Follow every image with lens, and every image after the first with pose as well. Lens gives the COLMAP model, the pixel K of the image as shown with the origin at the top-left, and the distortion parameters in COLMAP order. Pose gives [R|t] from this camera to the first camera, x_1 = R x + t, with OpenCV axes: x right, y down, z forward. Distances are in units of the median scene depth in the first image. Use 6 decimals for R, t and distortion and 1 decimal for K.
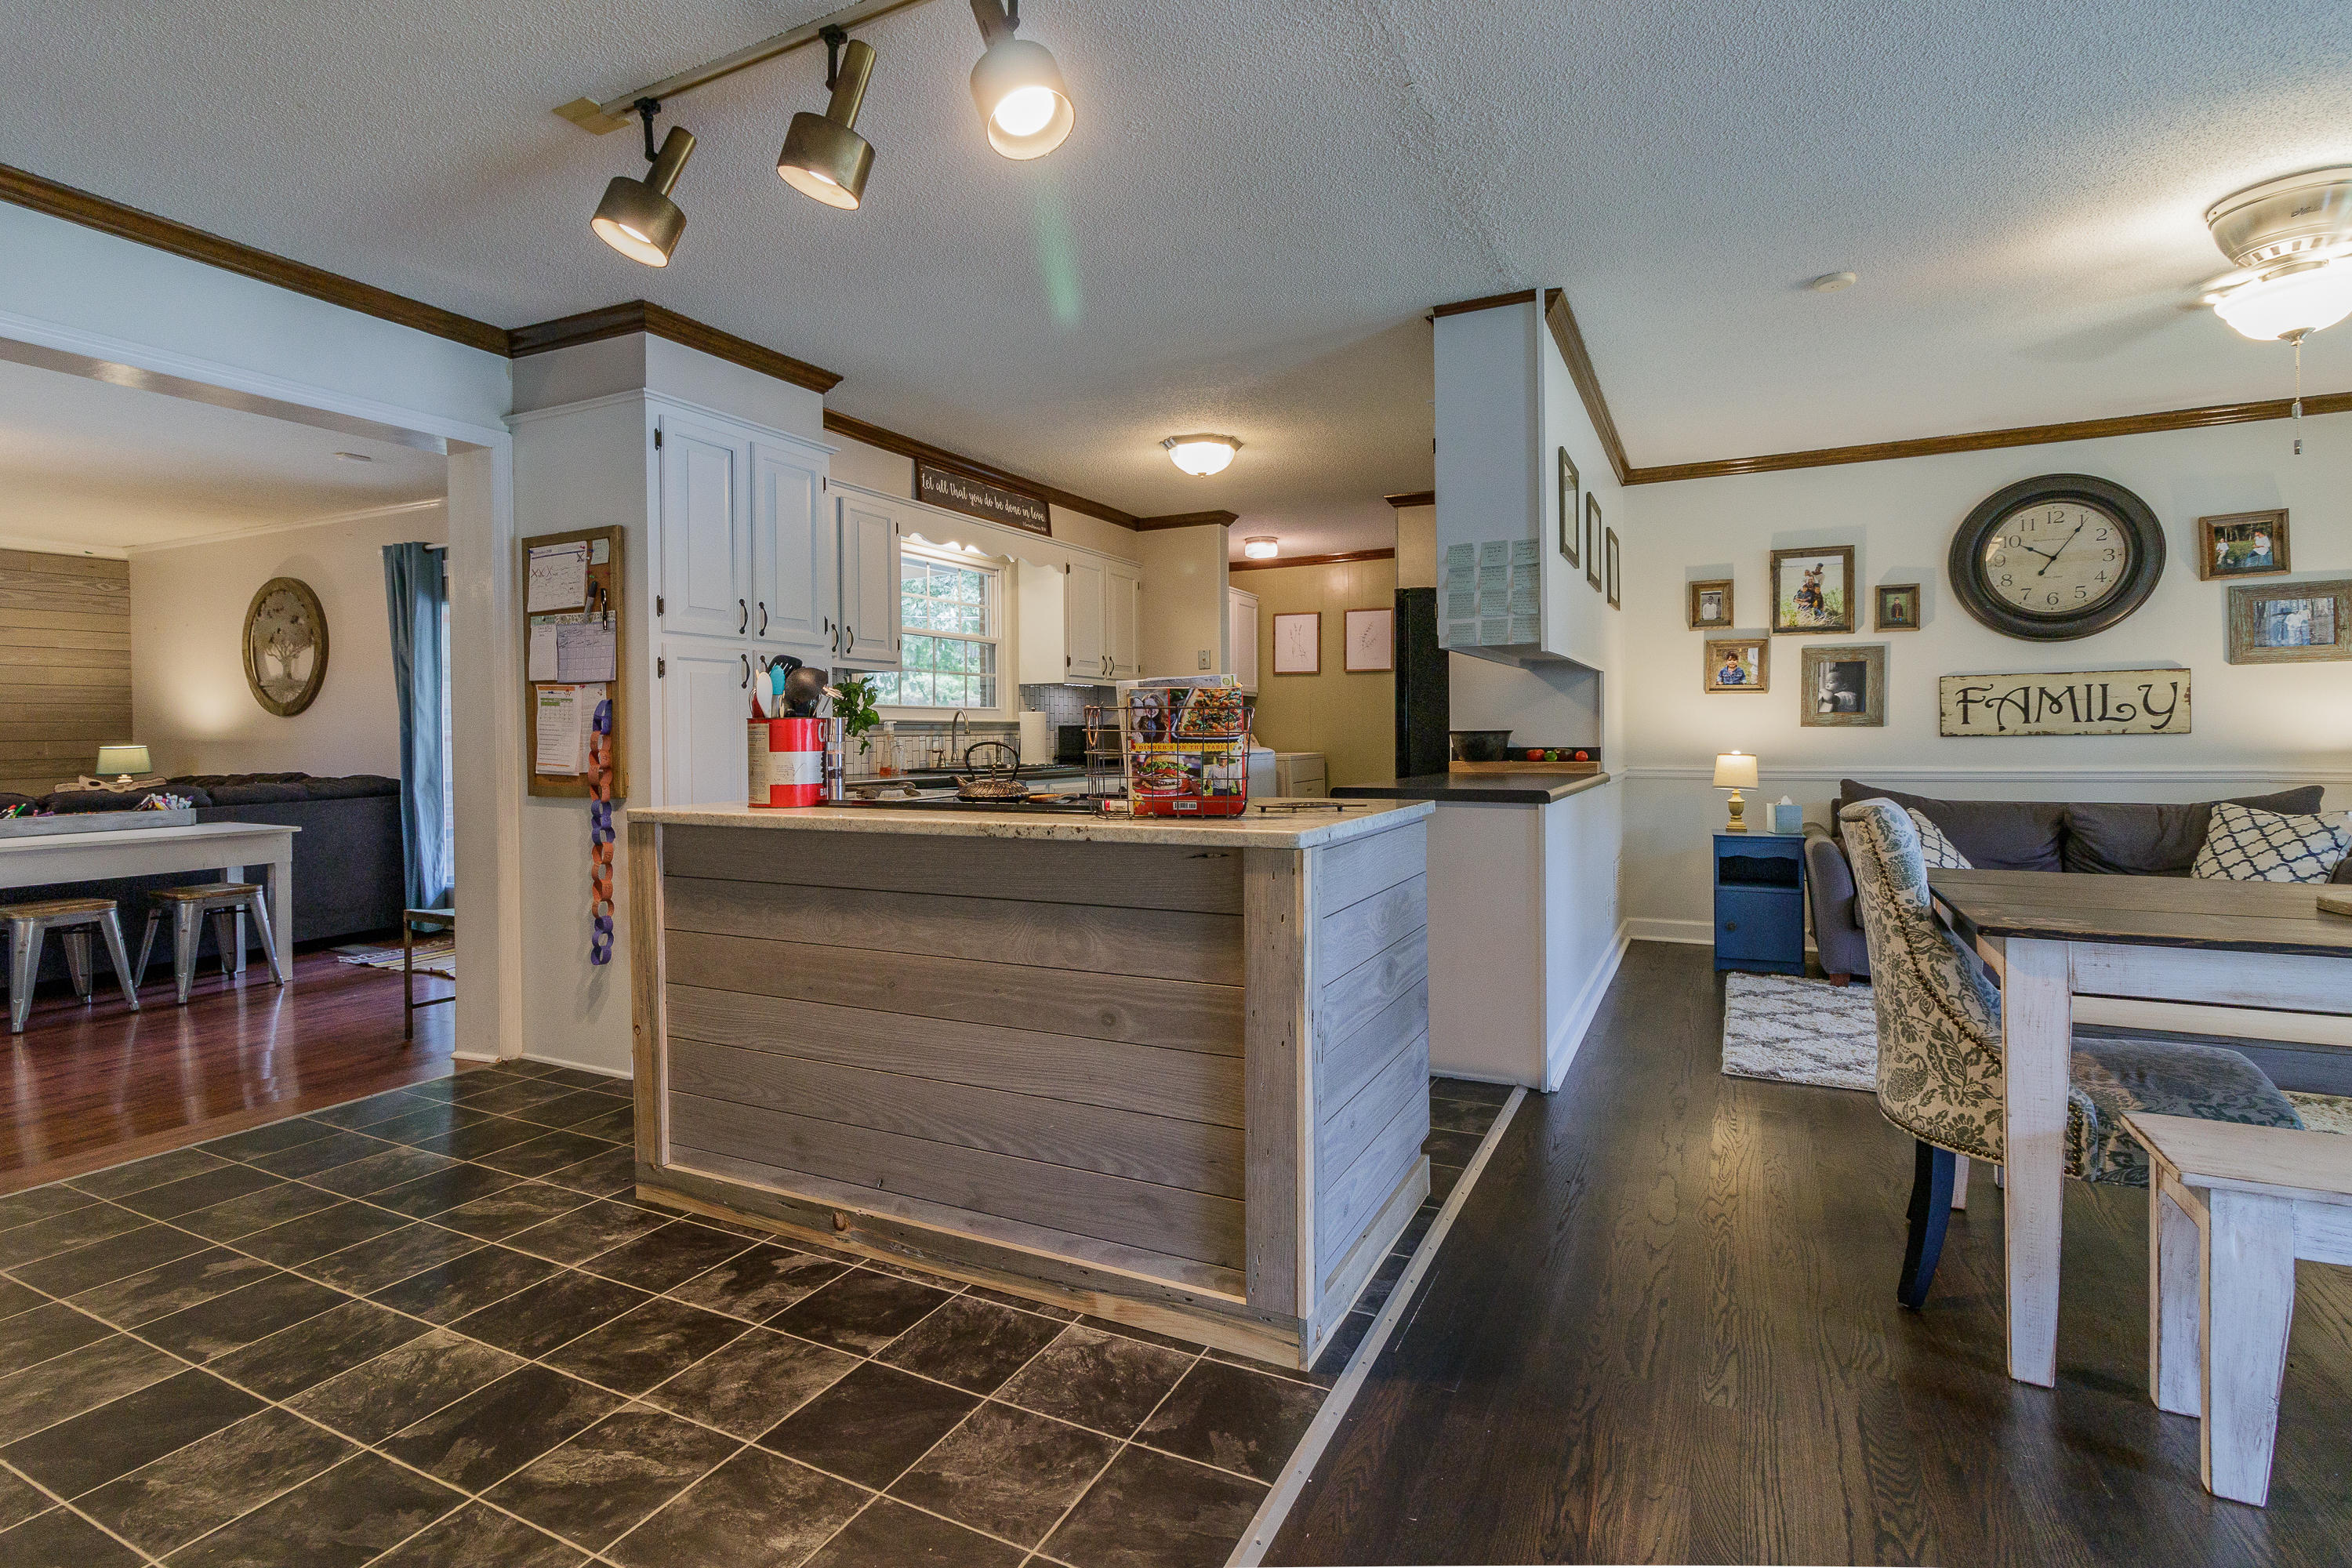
lens RADIAL K [[1082.2, 0, 1105.8], [0, 1082.2, 740.1], [0, 0, 1]] dist [0.002288, -0.000185]
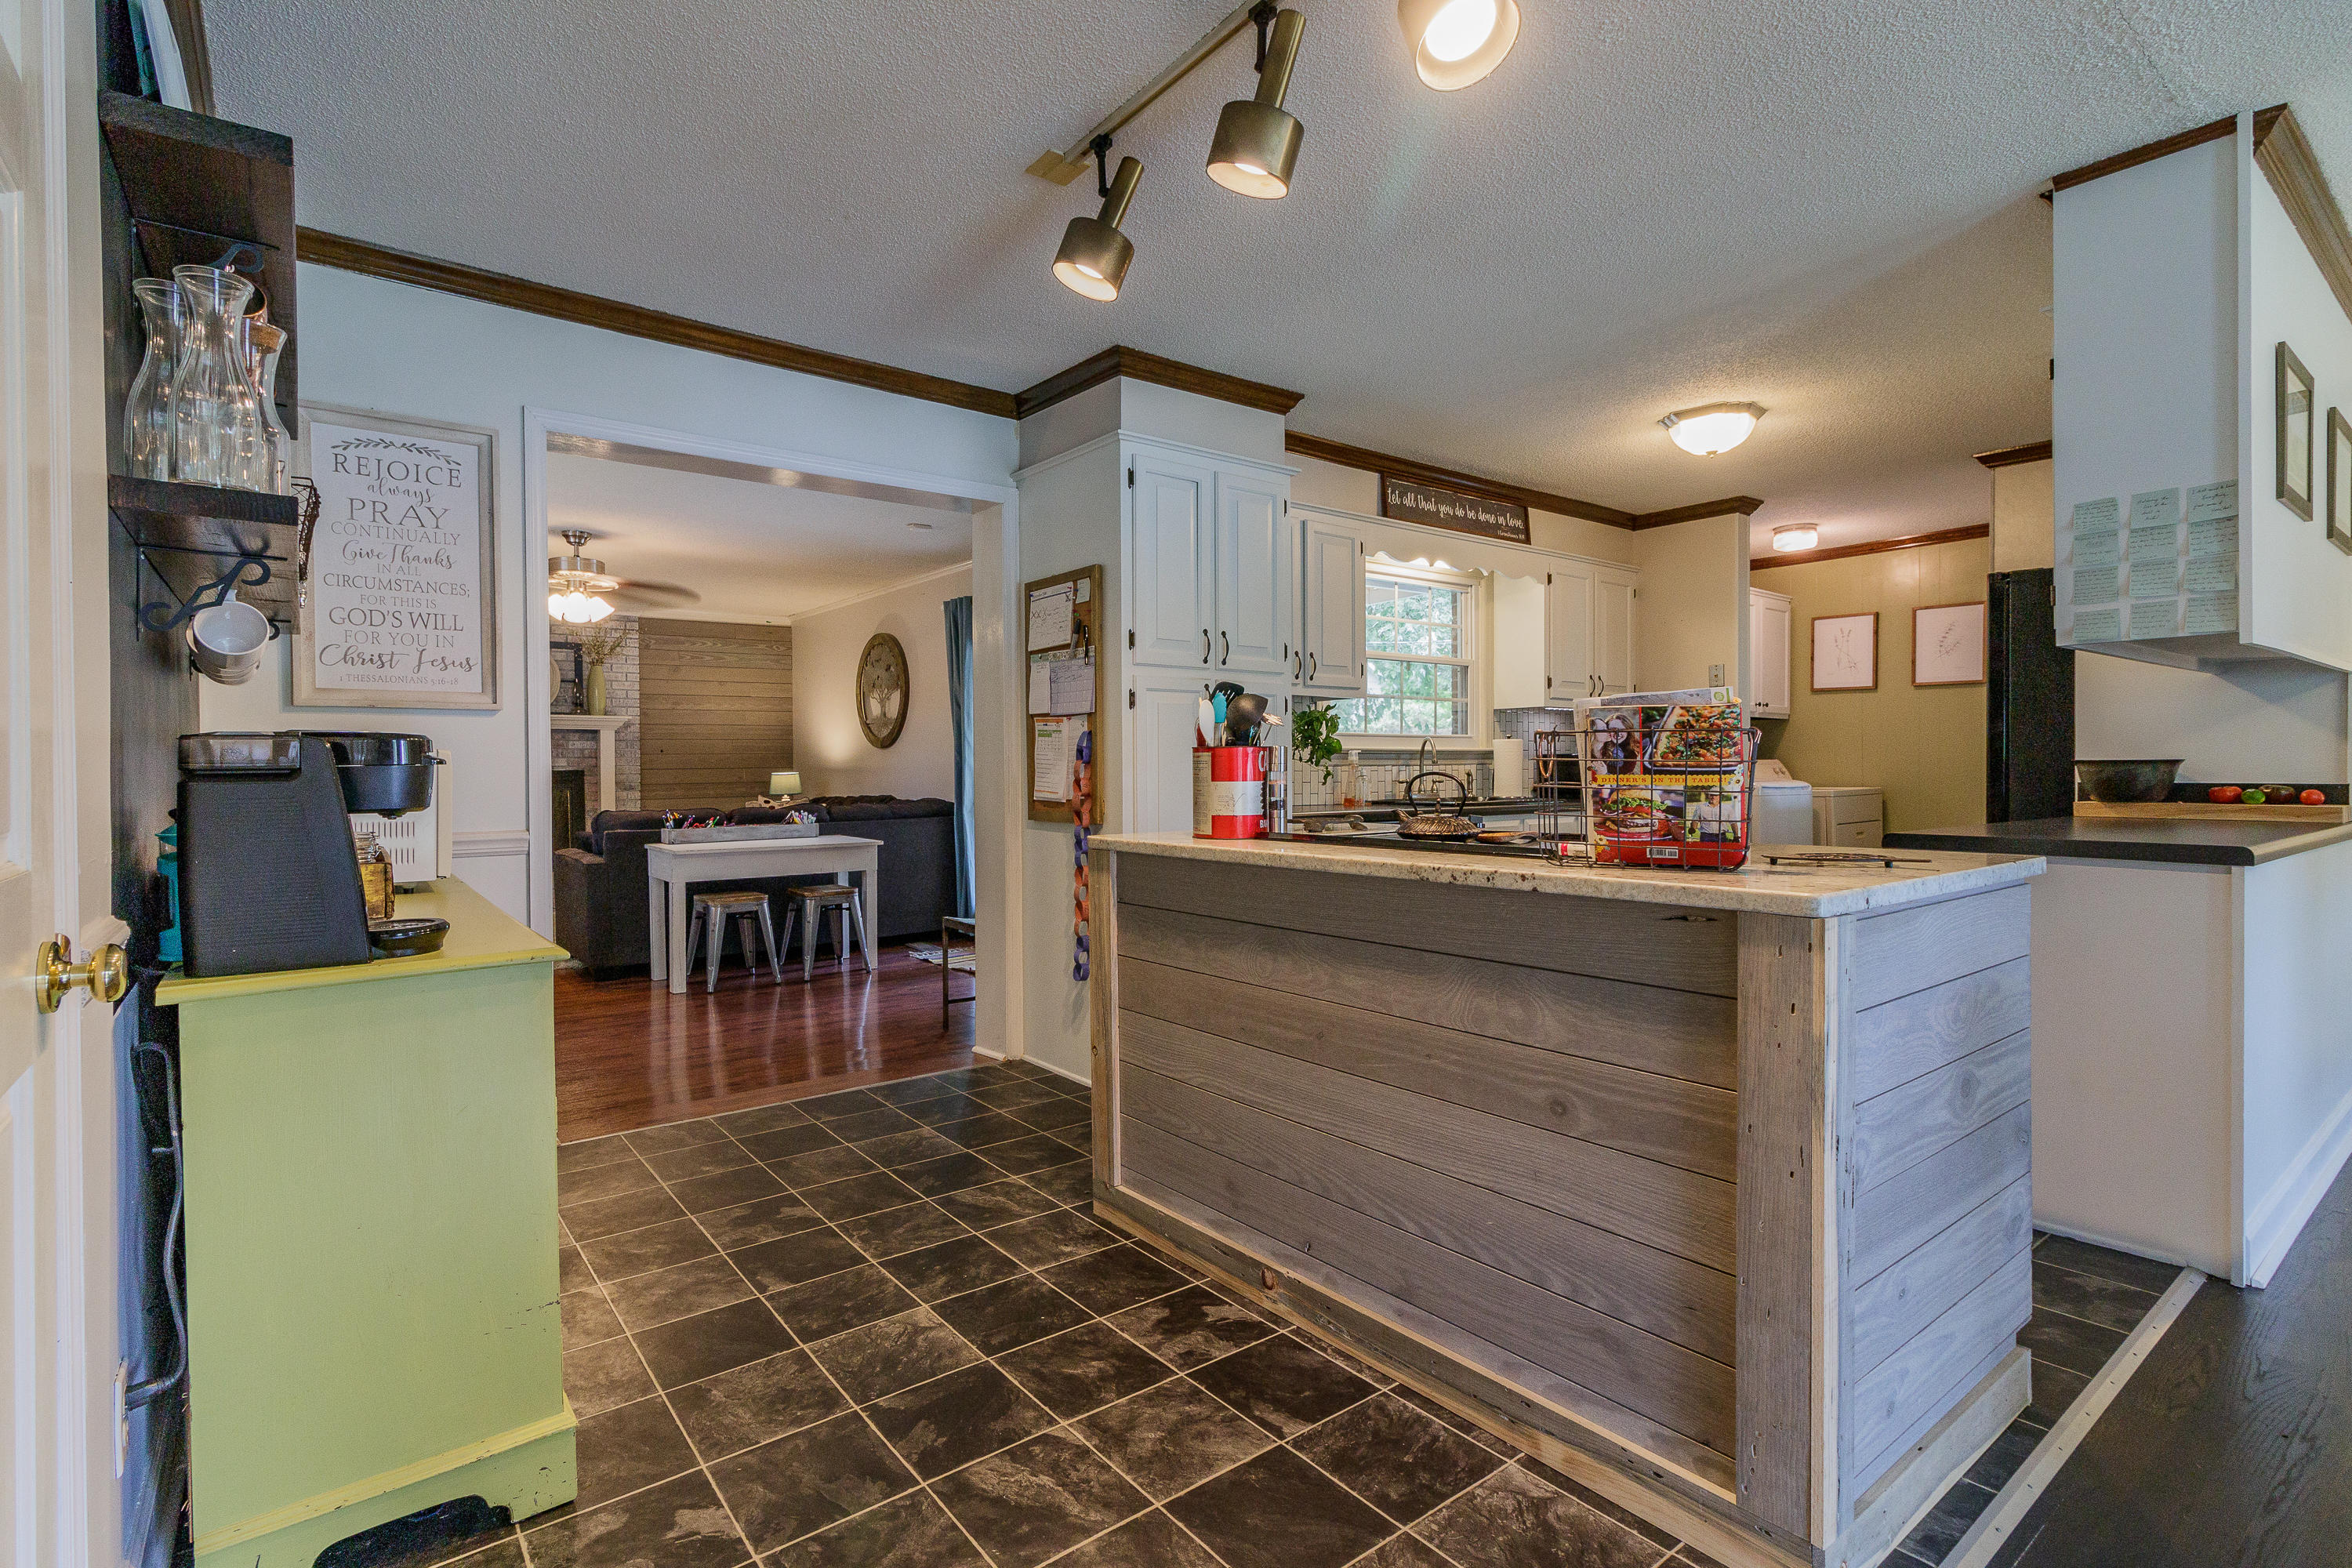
lens RADIAL K [[1020.2, 0, 1234.2], [0, 1020.2, 778.9], [0, 0, 1]] dist [-0.000456, 0.000969]
pose [[0.926671, 0.006848, -0.375810, 0.039471], [-0.003653, 0.999951, 0.009213, -0.000022], [0.375855, -0.007164, 0.926651, 0.113948]]
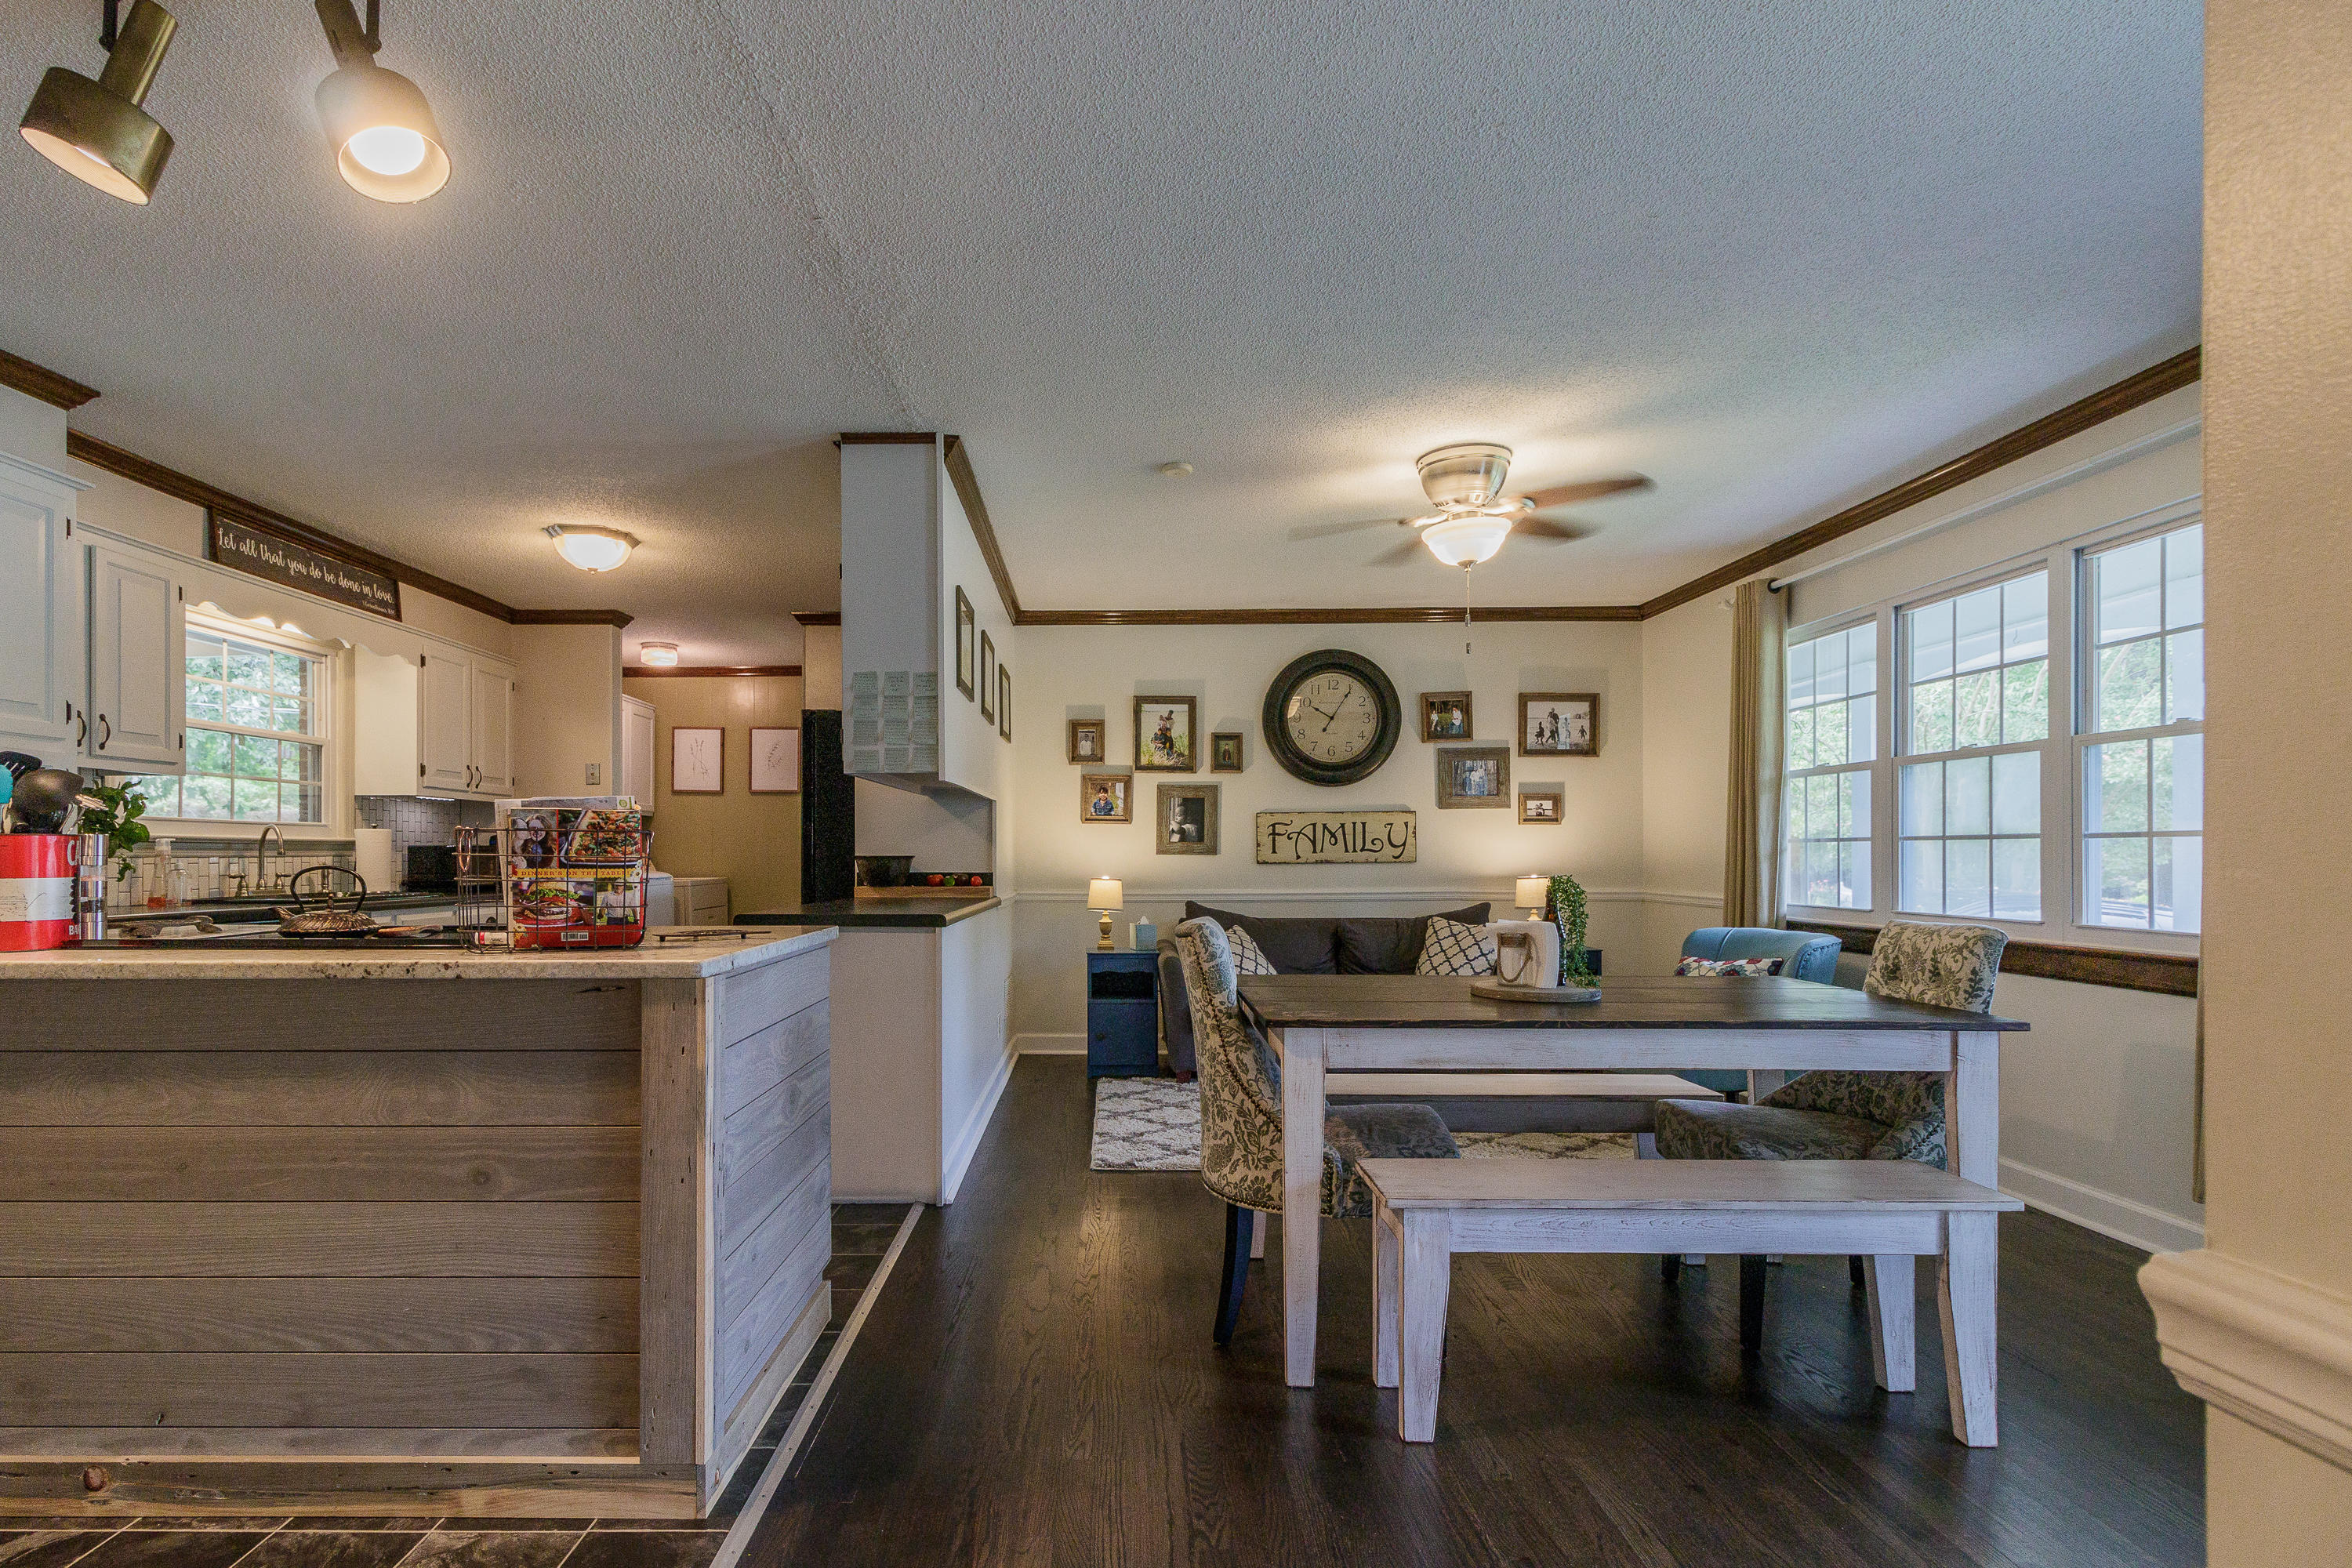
lens RADIAL K [[1173.9, 0, 1024.1], [0, 1173.9, 853.0], [0, 0, 1]] dist [0.010112, 0.000224]
pose [[0.901458, 0.008548, 0.432782, -0.010117], [-0.004901, 0.999942, -0.009543, -0.001829], [-0.432839, 0.006481, 0.901448, -0.043953]]
